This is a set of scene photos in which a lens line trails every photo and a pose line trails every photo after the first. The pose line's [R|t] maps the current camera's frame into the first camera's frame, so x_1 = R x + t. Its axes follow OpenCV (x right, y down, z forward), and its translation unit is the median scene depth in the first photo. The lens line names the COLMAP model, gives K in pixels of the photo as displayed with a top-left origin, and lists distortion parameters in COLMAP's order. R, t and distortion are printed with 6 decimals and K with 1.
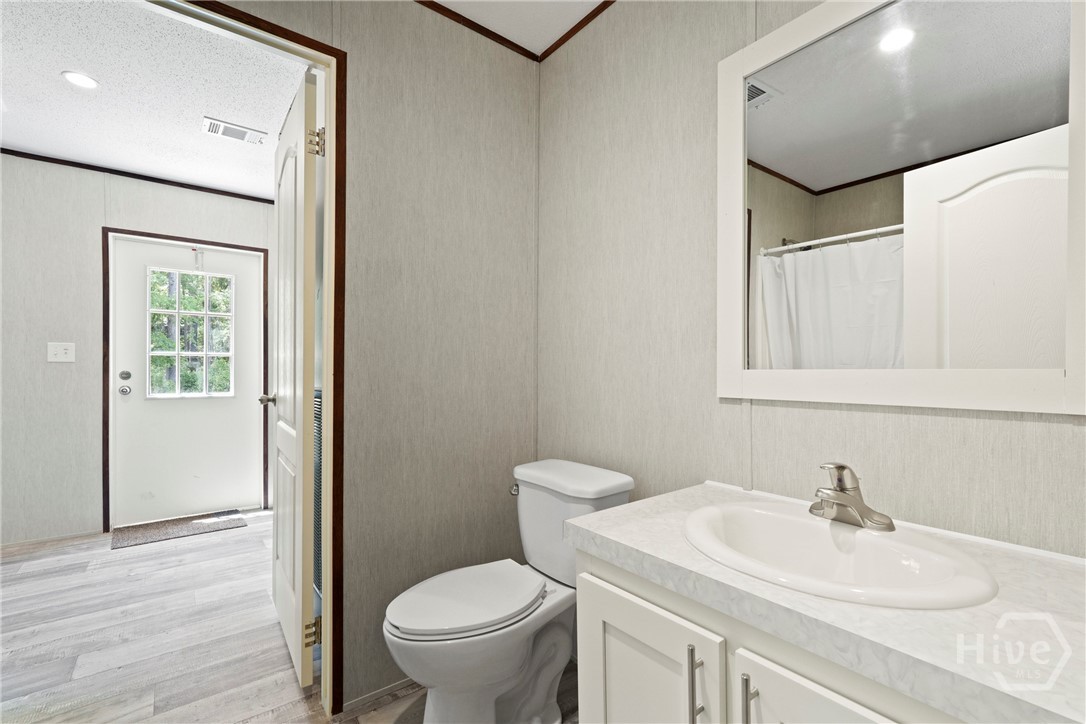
lens RADIAL K [[477.4, 0, 540.9], [0, 477.4, 362.2], [0, 0, 1]] dist [-0.009800, 0.000757]
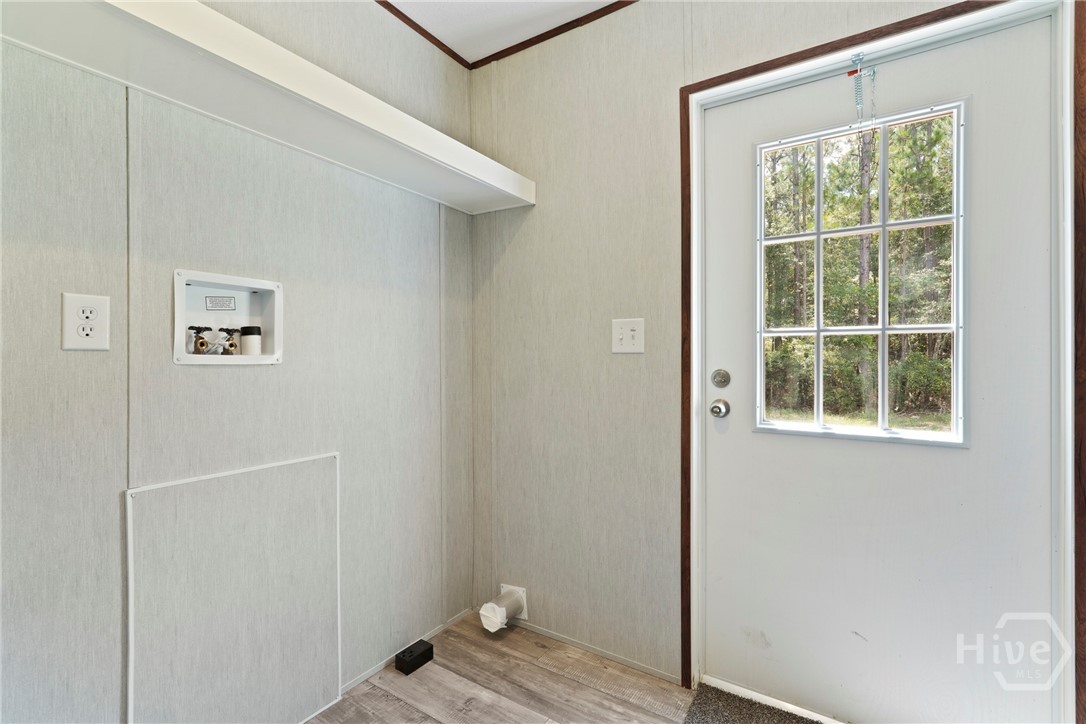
lens RADIAL K [[492.8, 0, 545.9], [0, 492.8, 366.1], [0, 0, 1]] dist [-0.008275, 0.007645]
pose [[0.326512, 0.009996, -0.945140, -0.465990], [0.010920, 0.999837, 0.014347, 0.005606], [0.945130, -0.015006, 0.326349, 0.681644]]
